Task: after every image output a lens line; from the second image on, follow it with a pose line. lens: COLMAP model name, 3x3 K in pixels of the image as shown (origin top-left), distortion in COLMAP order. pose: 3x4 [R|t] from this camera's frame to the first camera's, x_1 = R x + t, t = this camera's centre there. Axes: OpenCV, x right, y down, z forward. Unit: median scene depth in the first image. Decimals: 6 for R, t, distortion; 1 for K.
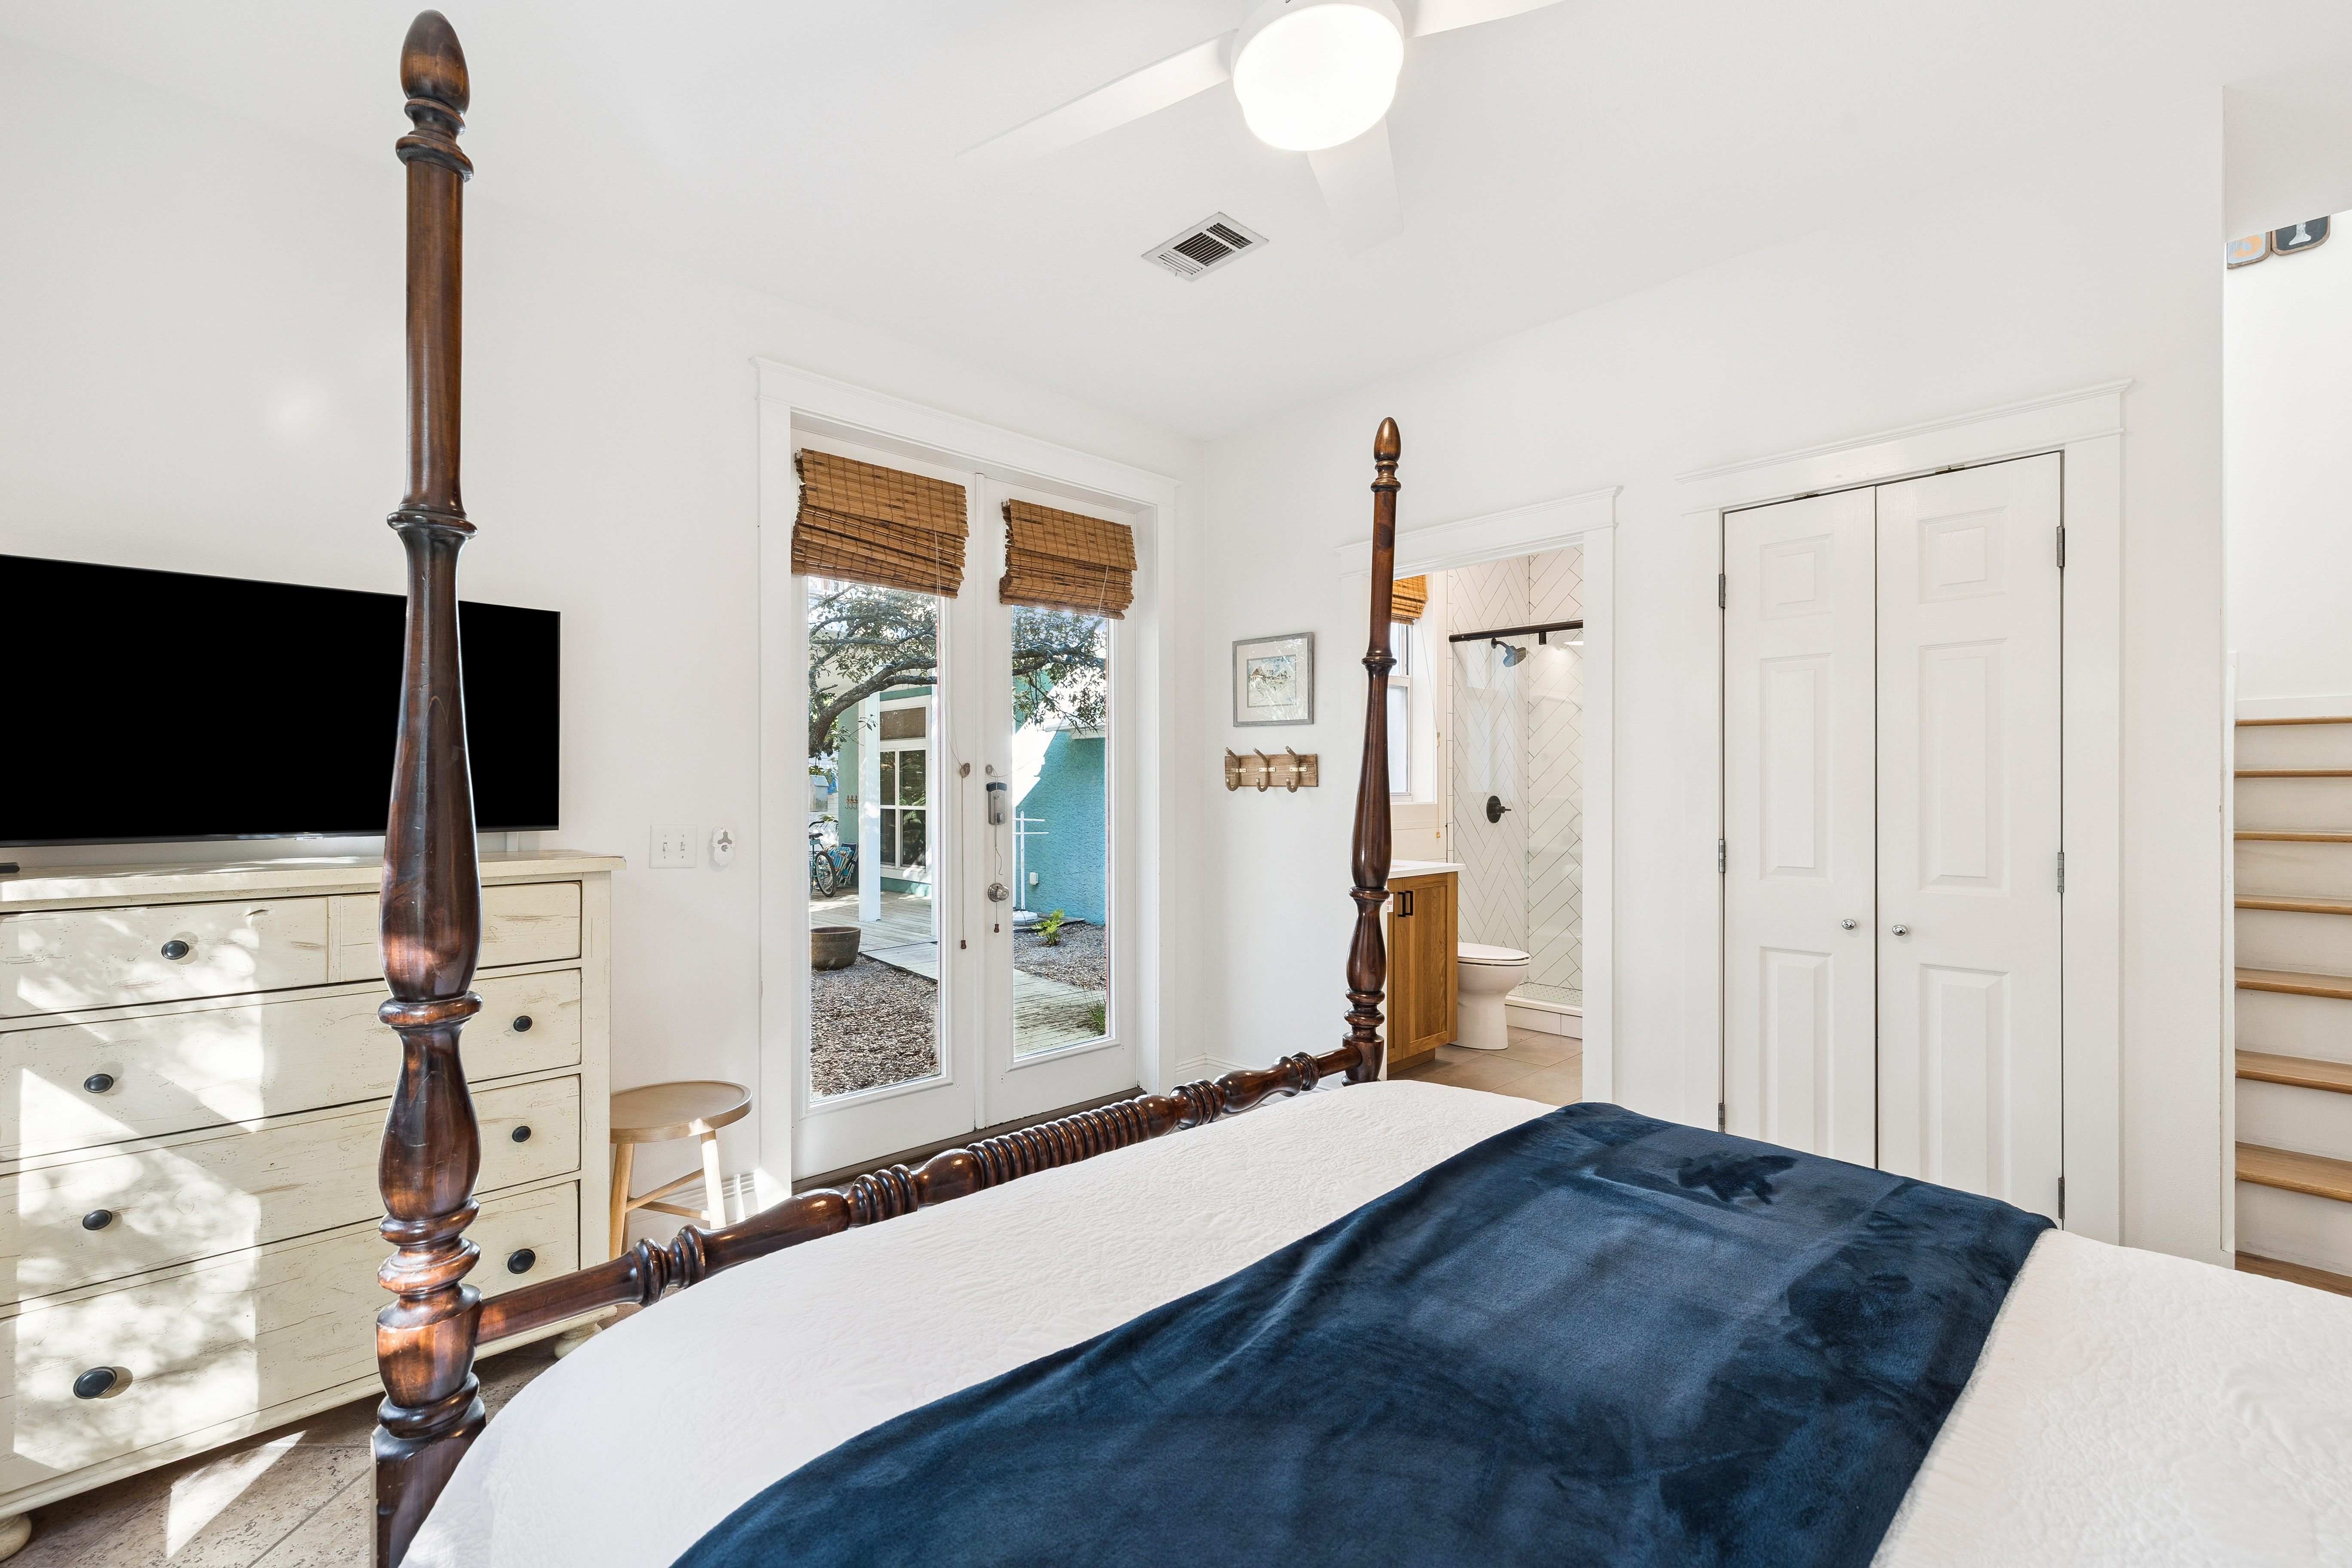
lens RADIAL K [[1002.0, 0, 1185.1], [0, 1002.0, 791.4], [0, 0, 1]] dist [-0.000041, 0.000760]
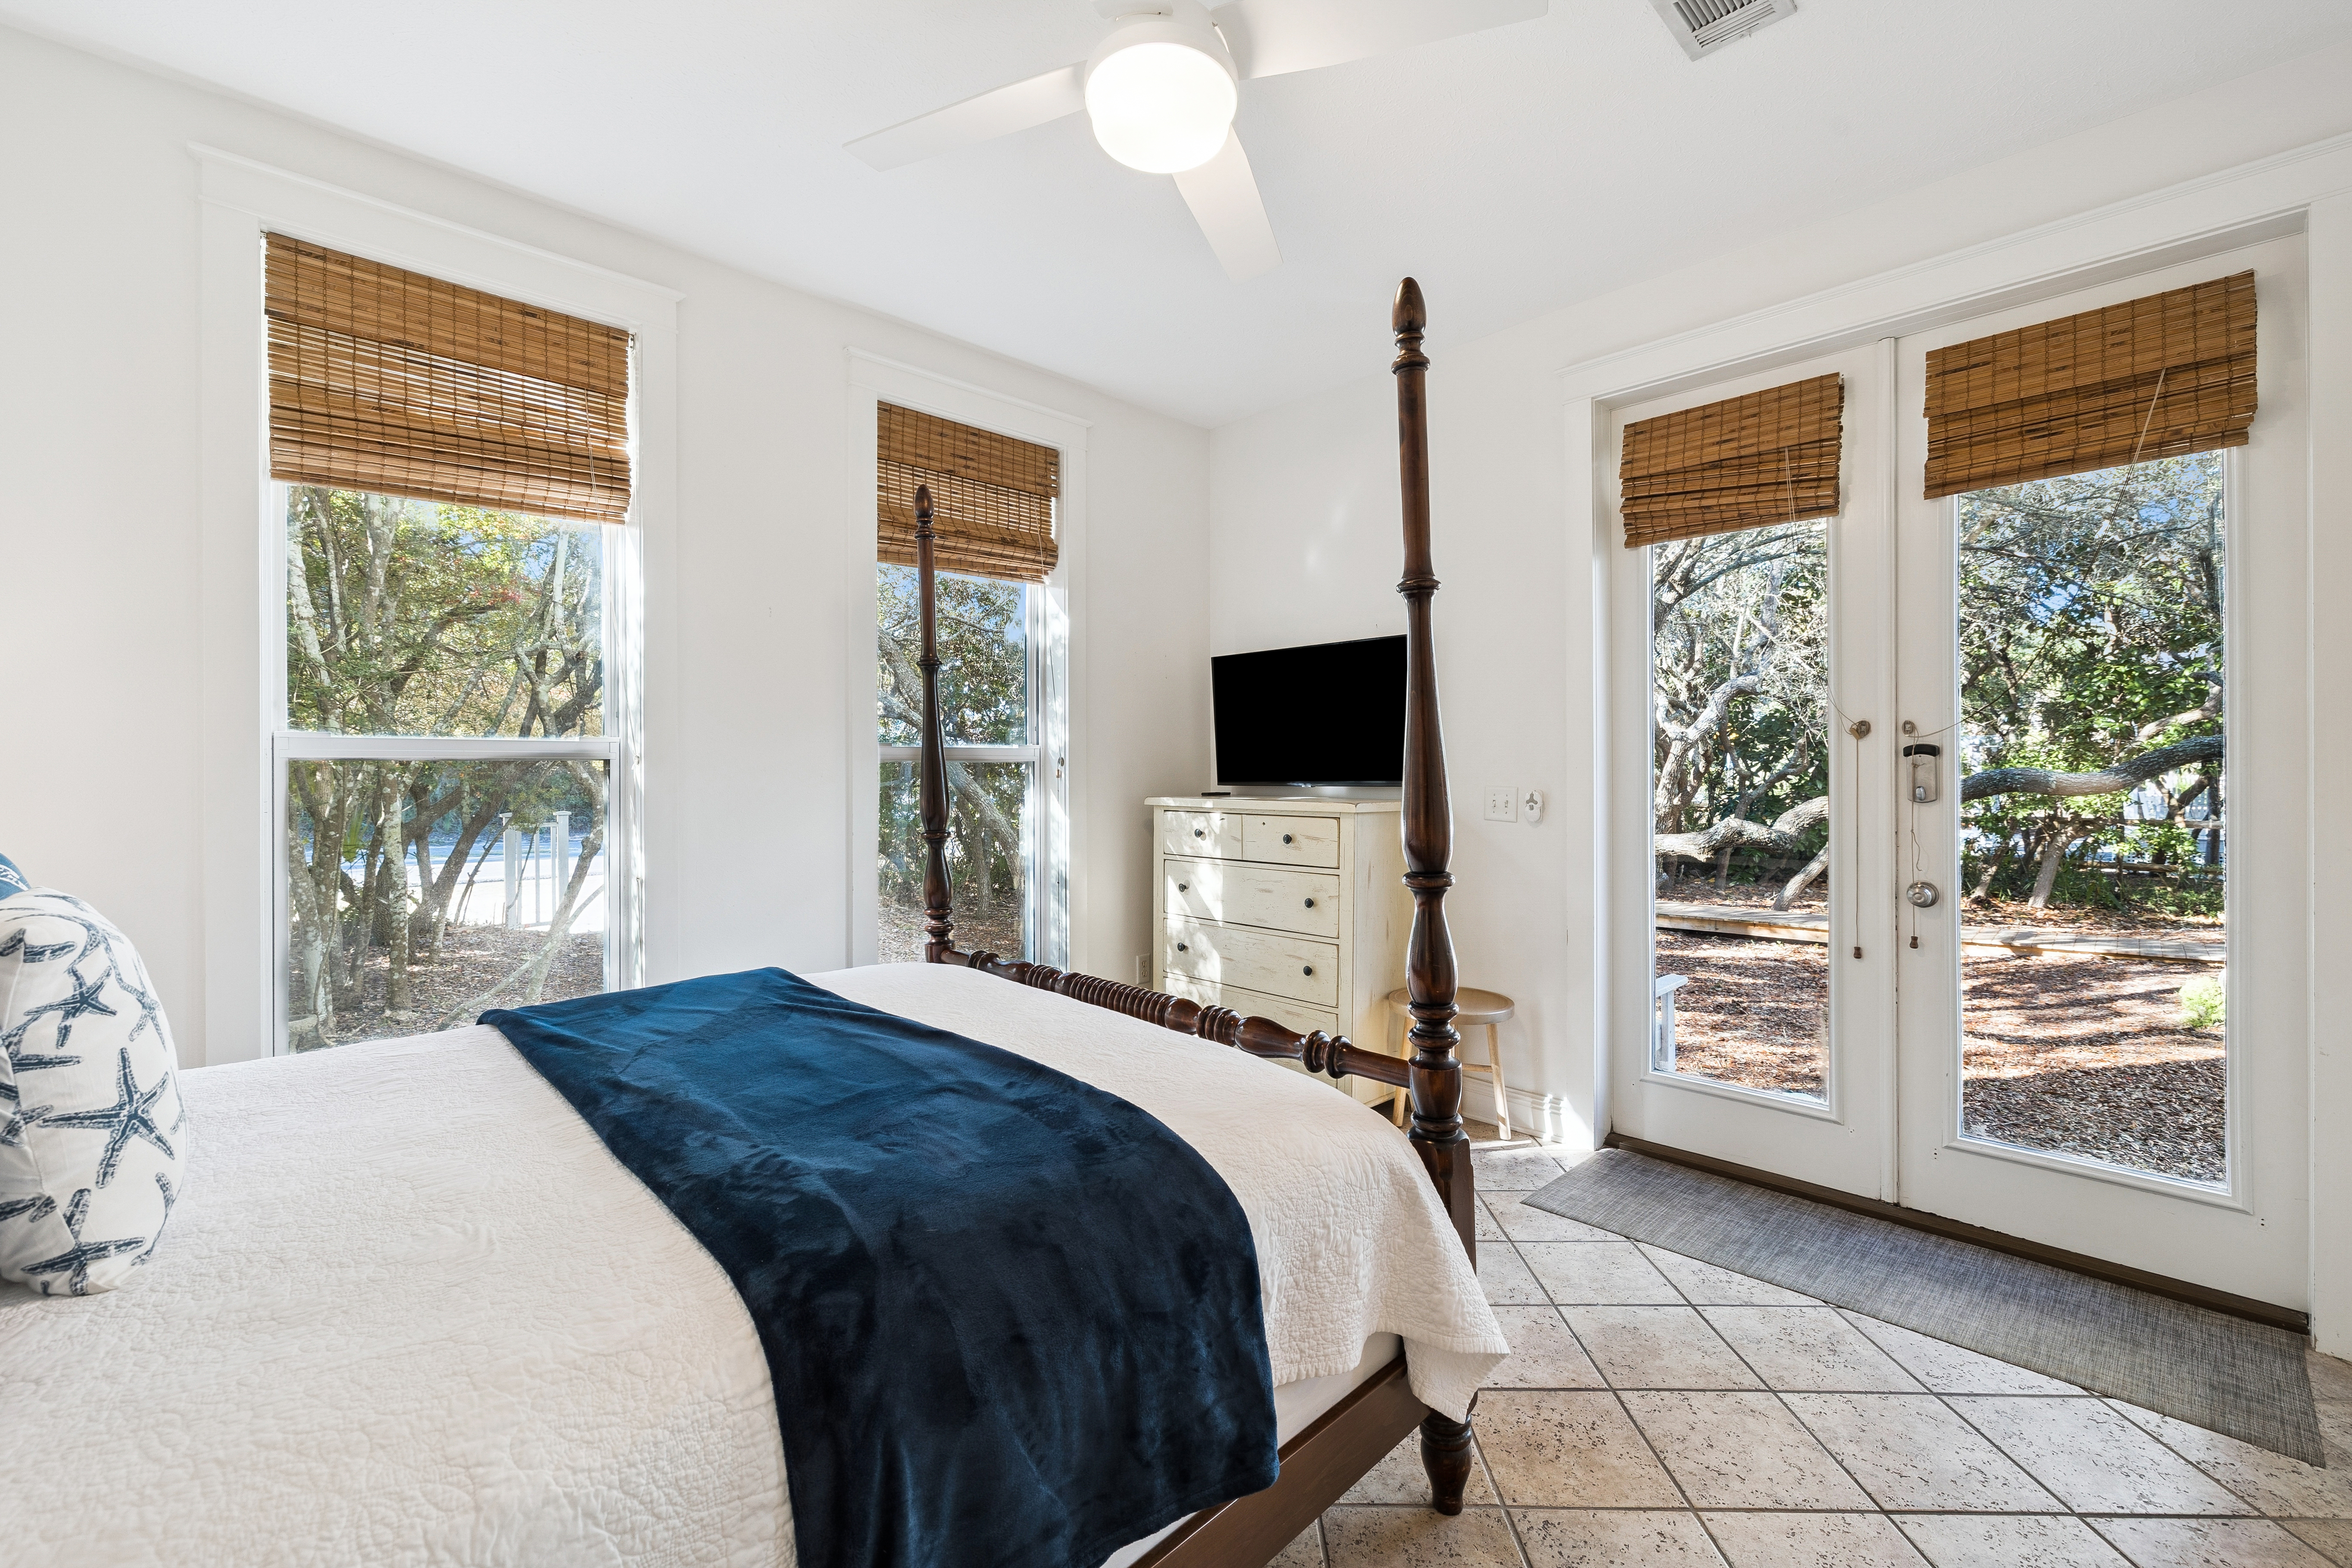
lens RADIAL K [[1002.0, 0, 1177.8], [0, 1002.0, 768.0], [0, 0, 1]] dist [-0.000041, 0.000760]
pose [[0.000047, 0.001417, -0.999999, 0.580422], [-0.001523, 0.999998, 0.001417, 0.008354], [0.999999, 0.001523, 0.000049, 0.483677]]
